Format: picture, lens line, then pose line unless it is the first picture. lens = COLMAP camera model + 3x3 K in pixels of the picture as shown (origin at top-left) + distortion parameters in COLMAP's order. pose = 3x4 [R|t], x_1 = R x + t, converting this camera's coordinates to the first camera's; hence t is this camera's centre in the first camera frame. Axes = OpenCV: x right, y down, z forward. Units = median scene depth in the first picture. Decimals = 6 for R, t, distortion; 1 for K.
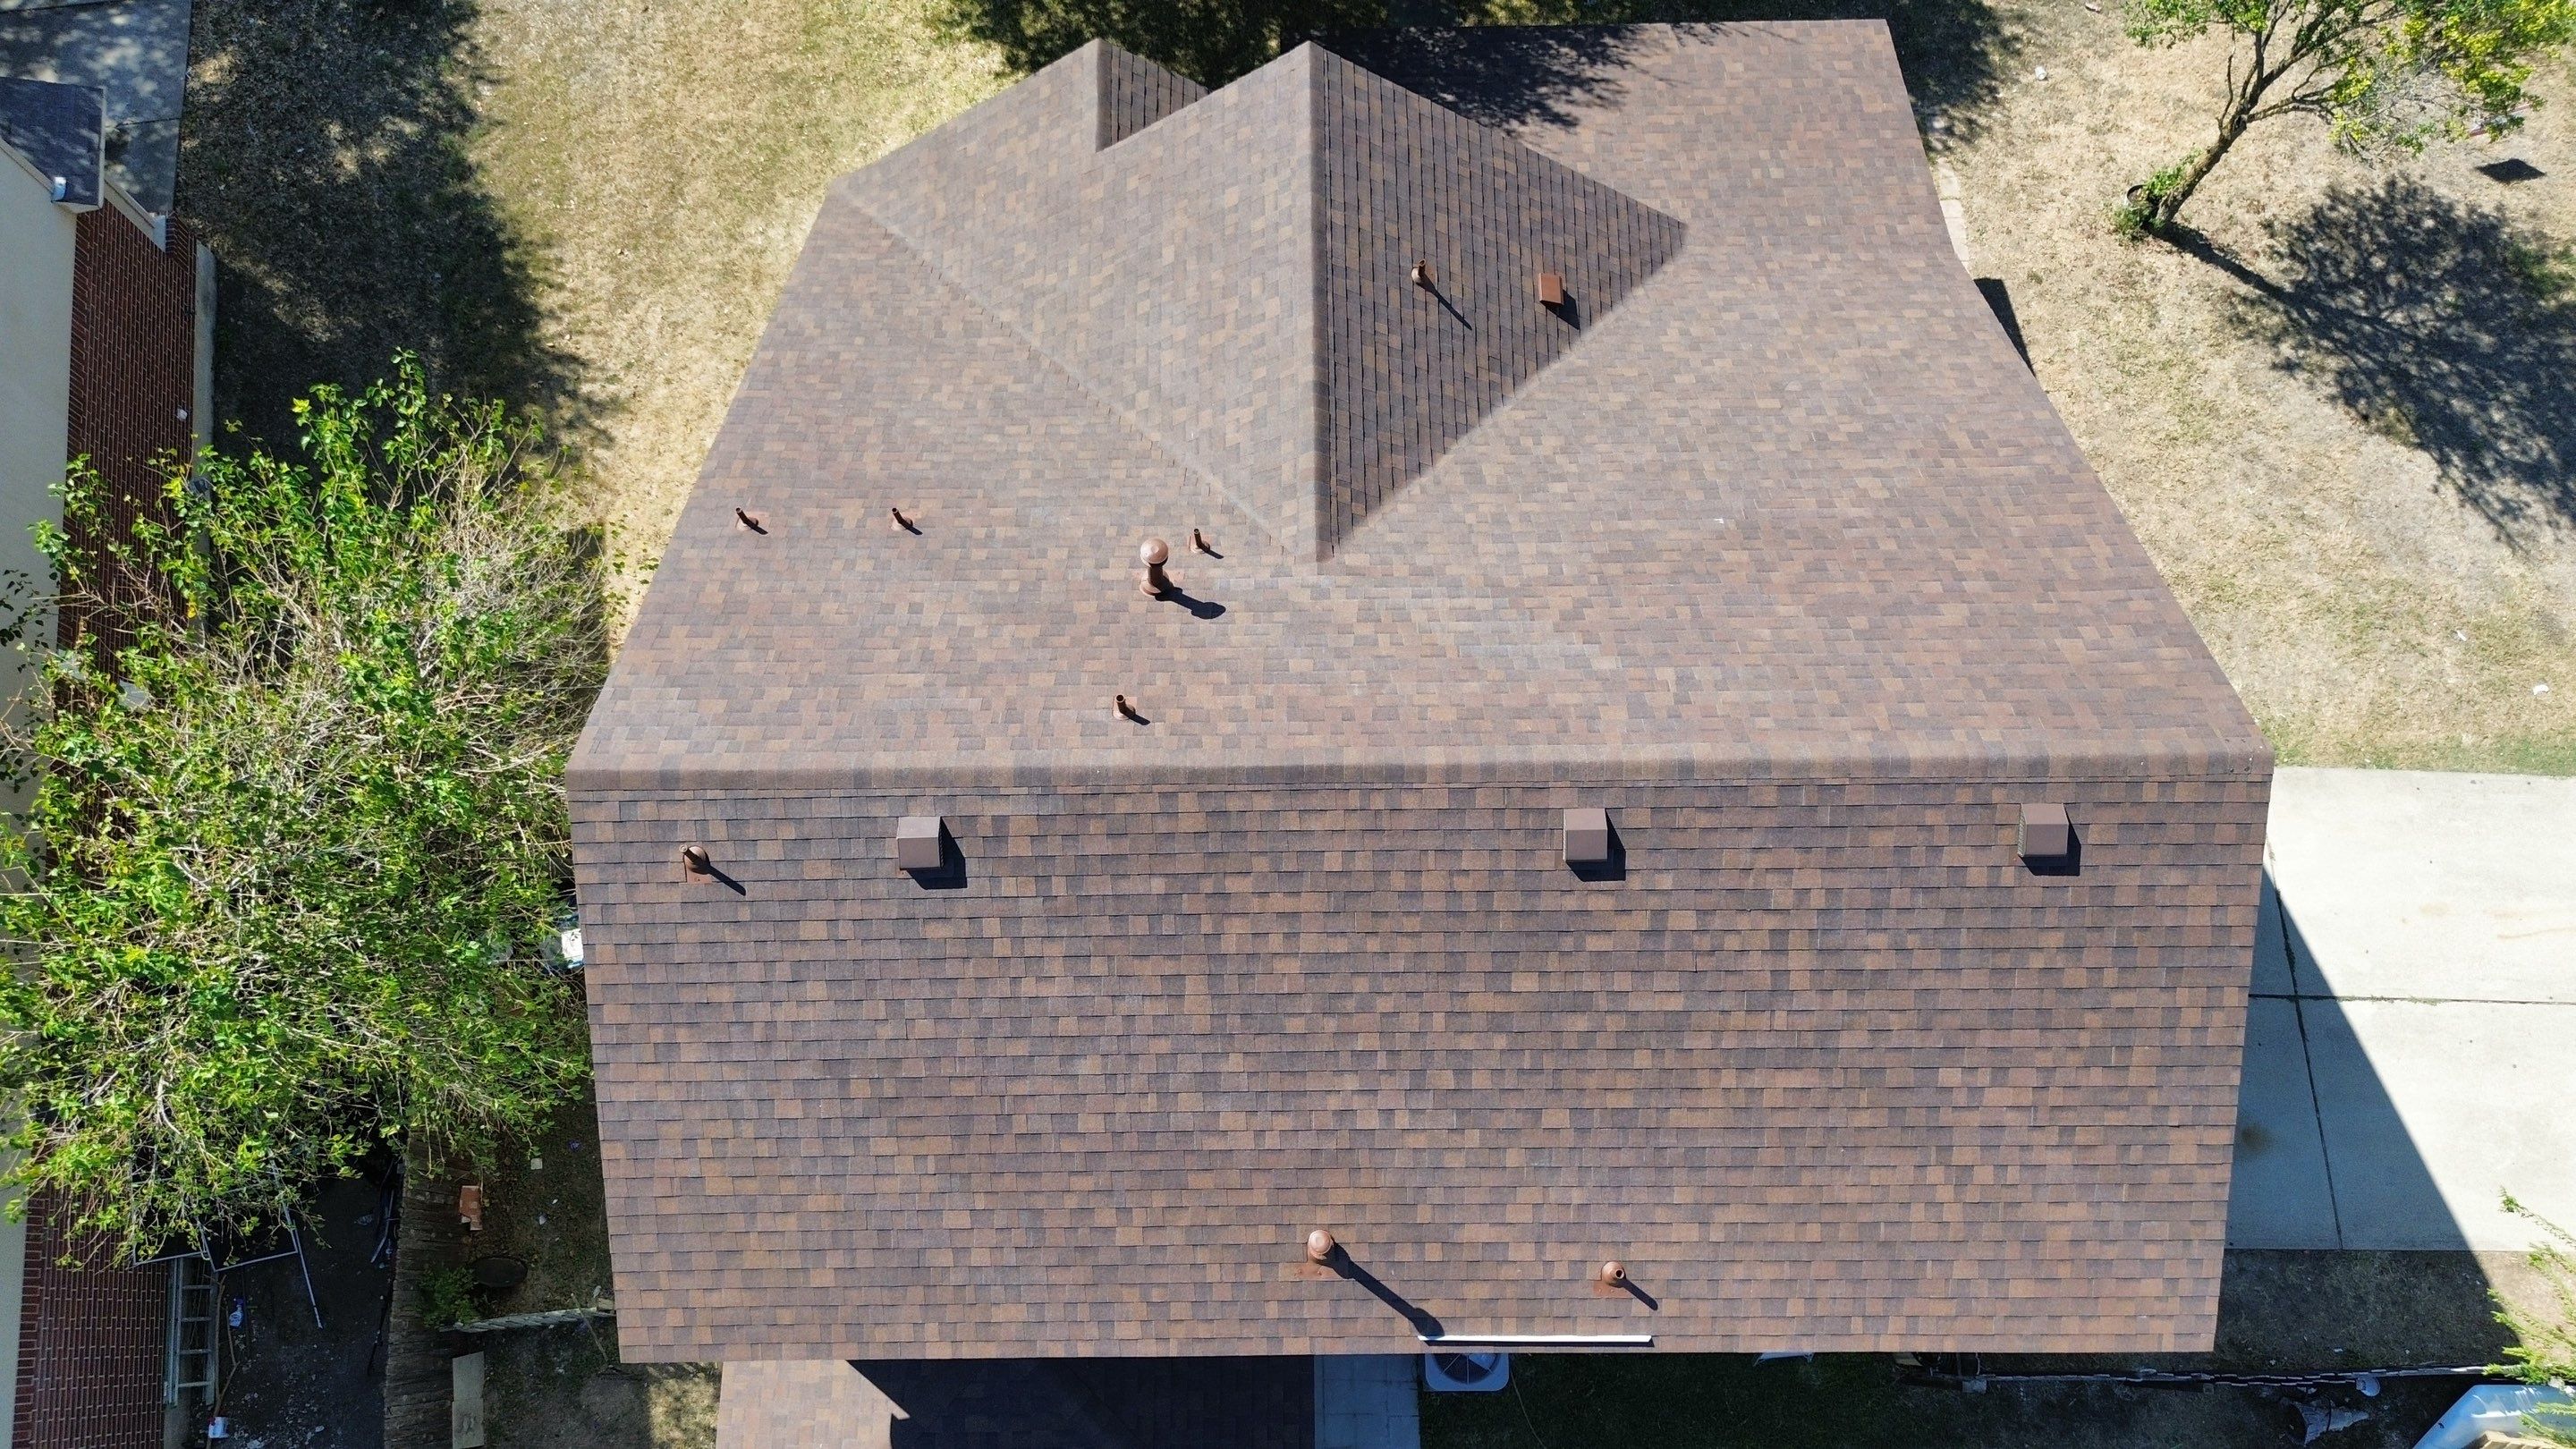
lens RADIAL K [[1820.7, 0, 1288.0], [0, 1820.7, 724.5], [0, 0, 1]] dist [0.072939, -0.079046]
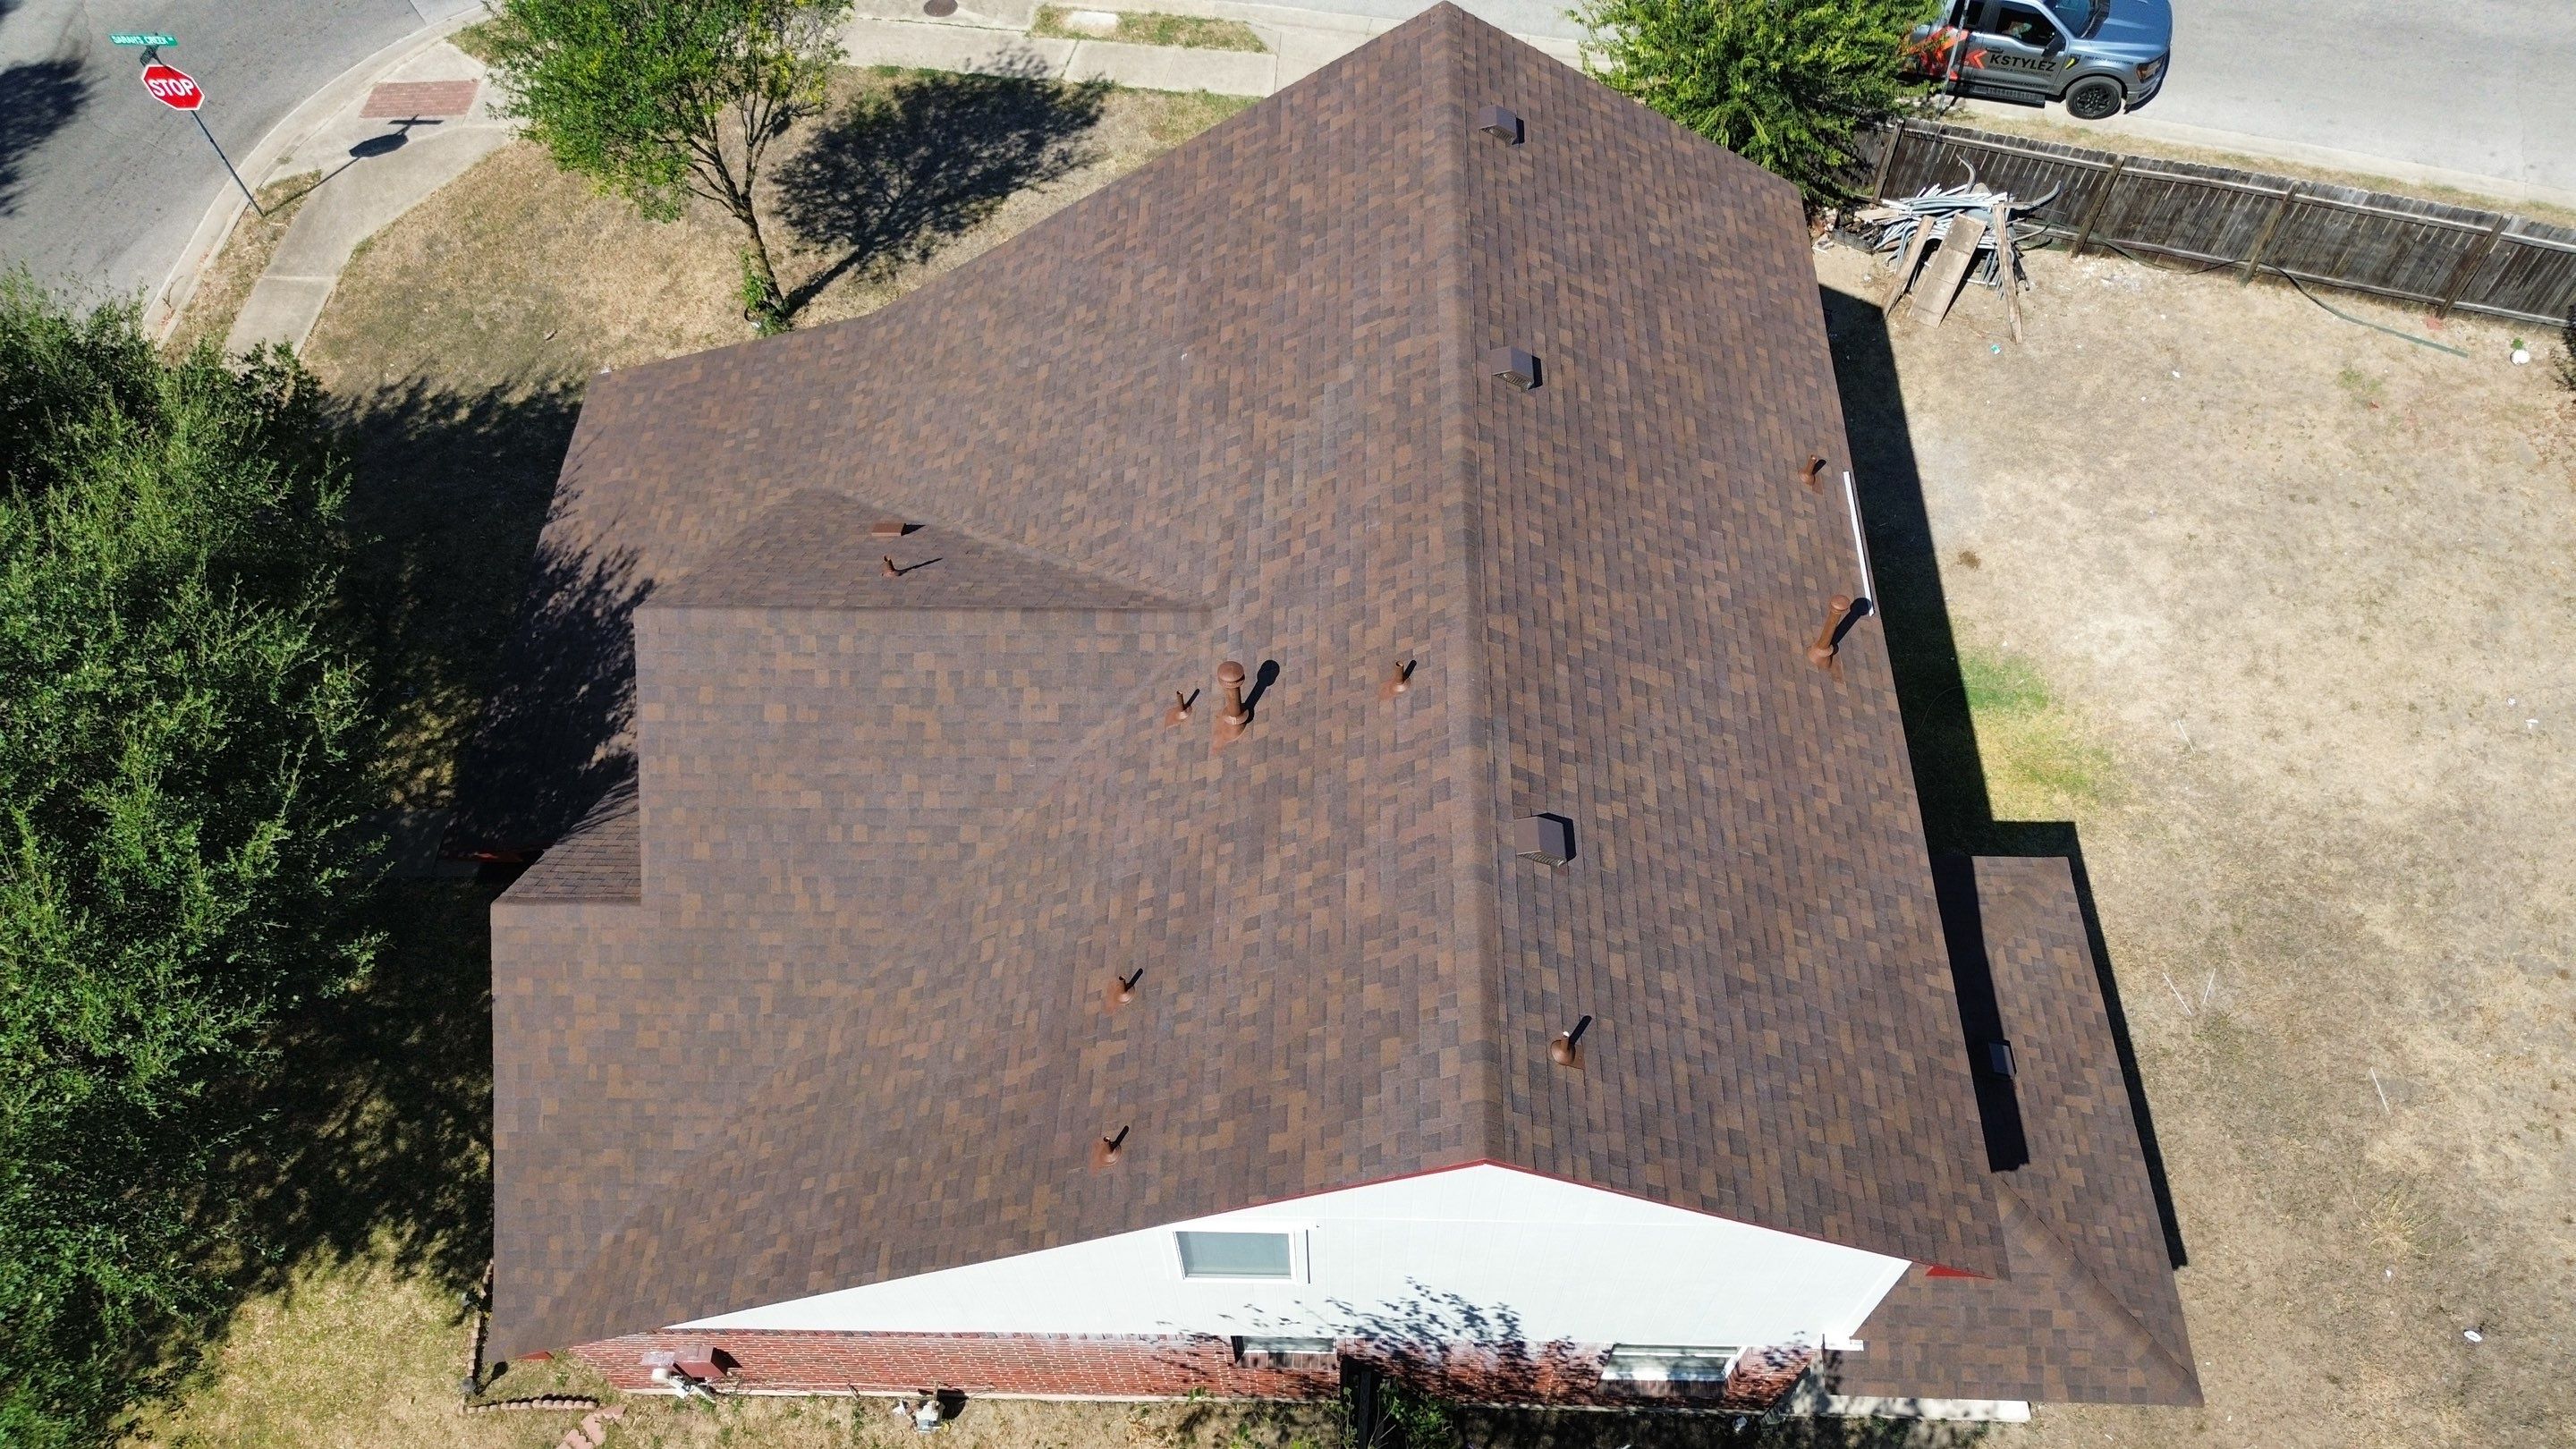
lens RADIAL K [[1824.0, 0, 1288.0], [0, 1824.0, 724.5], [0, 0, 1]] dist [0.080264, -0.077994]
pose [[0.033587, -0.827232, 0.560855, -0.610741], [0.957571, 0.187353, 0.218992, -0.257036], [-0.286235, 0.529703, 0.798426, 0.162023]]
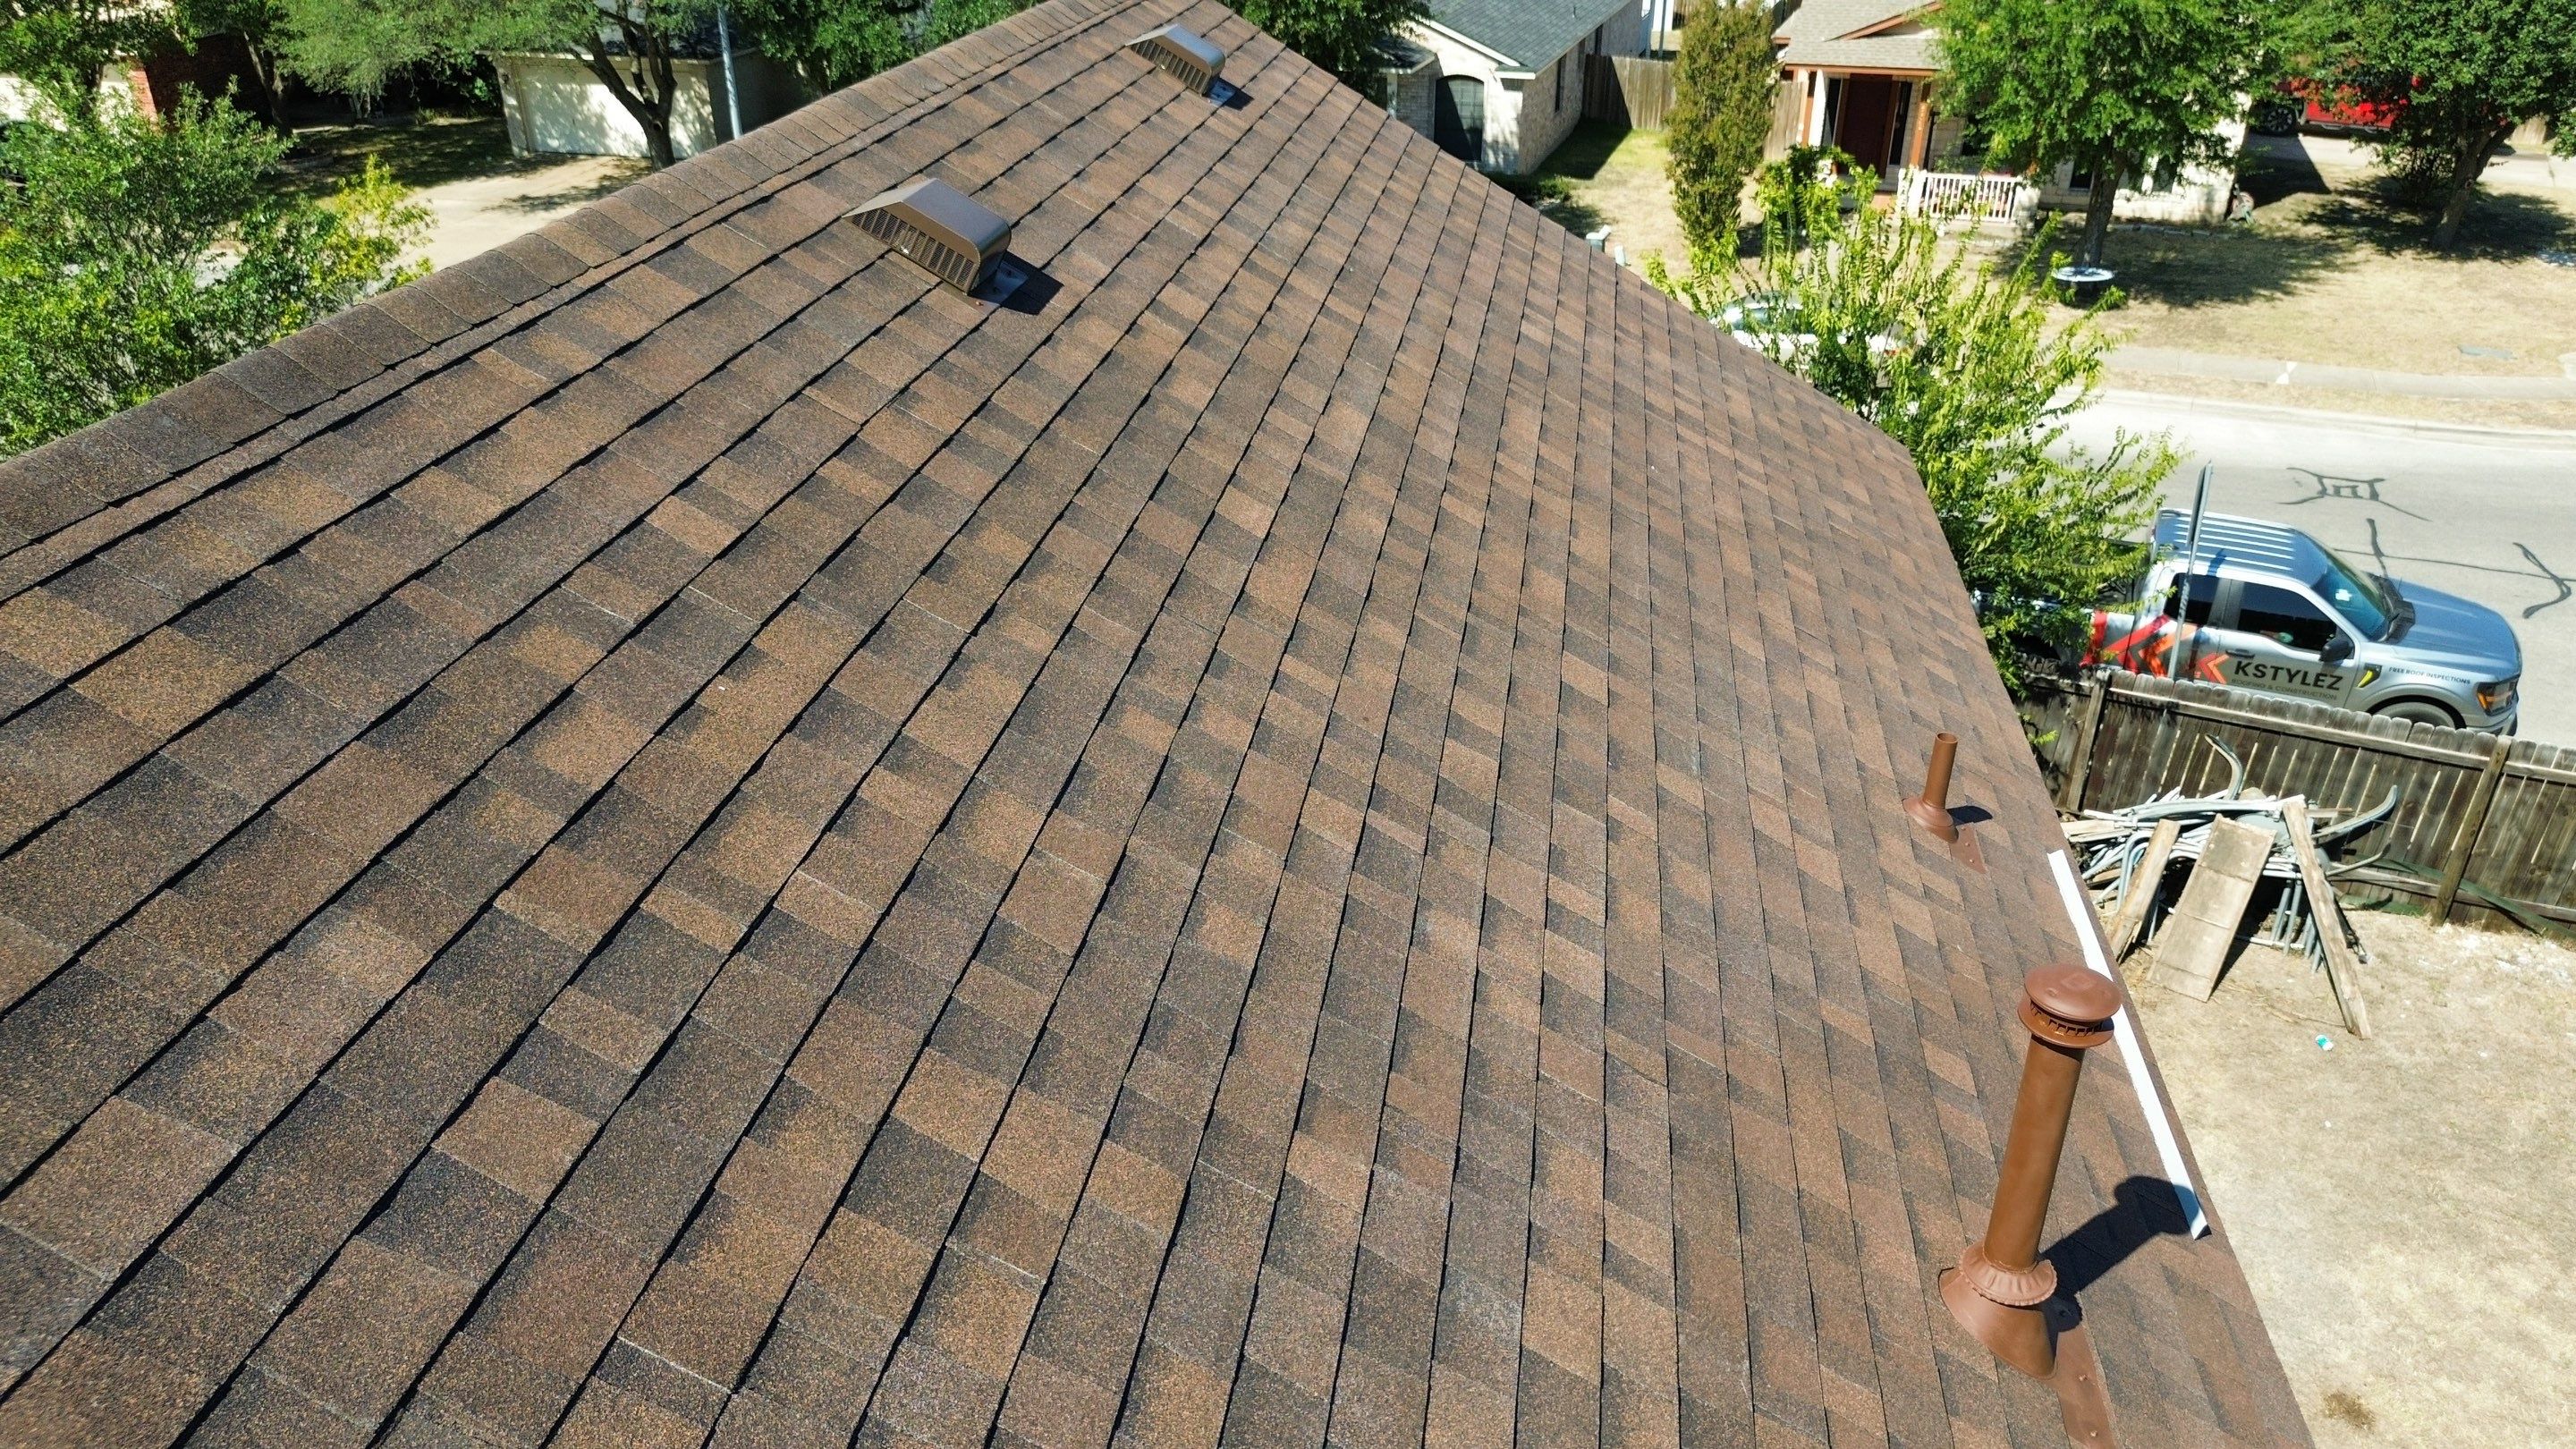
lens RADIAL K [[1824.0, 0, 1288.0], [0, 1824.0, 724.5], [0, 0, 1]] dist [0.080264, -0.077994]
pose [[0.169819, -0.454693, 0.874309, -0.174173], [0.938261, 0.345920, -0.002341, 0.141095], [-0.301377, 0.820727, 0.485364, 0.736522]]
